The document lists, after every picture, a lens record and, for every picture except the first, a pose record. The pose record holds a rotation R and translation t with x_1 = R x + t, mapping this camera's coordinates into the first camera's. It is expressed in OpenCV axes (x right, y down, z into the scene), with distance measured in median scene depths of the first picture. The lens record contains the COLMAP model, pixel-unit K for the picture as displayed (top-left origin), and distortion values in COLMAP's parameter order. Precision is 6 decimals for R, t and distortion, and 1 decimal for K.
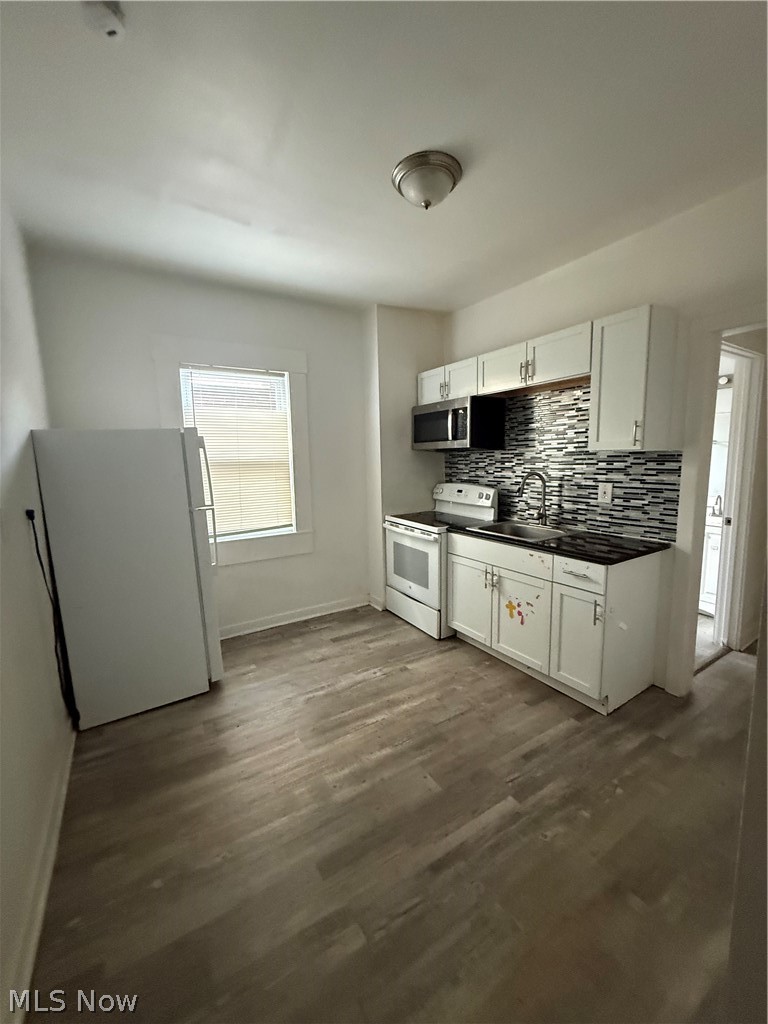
lens RADIAL K [[408.3, 0, 383.9], [0, 408.3, 516.0], [0, 0, 1]] dist [0.001186, -0.000252]
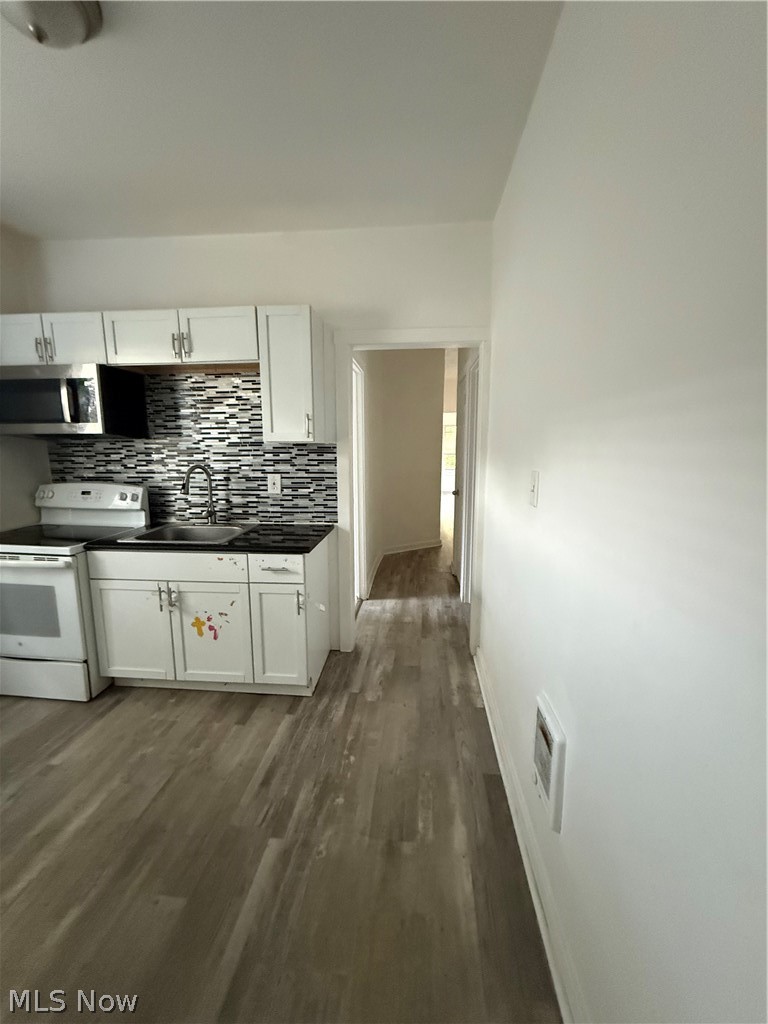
lens RADIAL K [[408.3, 0, 385.8], [0, 408.3, 512.5], [0, 0, 1]] dist [0.001186, -0.000252]
pose [[0.603880, -0.111473, 0.789242, -0.098511], [0.104427, 0.992702, 0.060308, -0.017925], [-0.790205, 0.045999, 0.611114, 0.161909]]
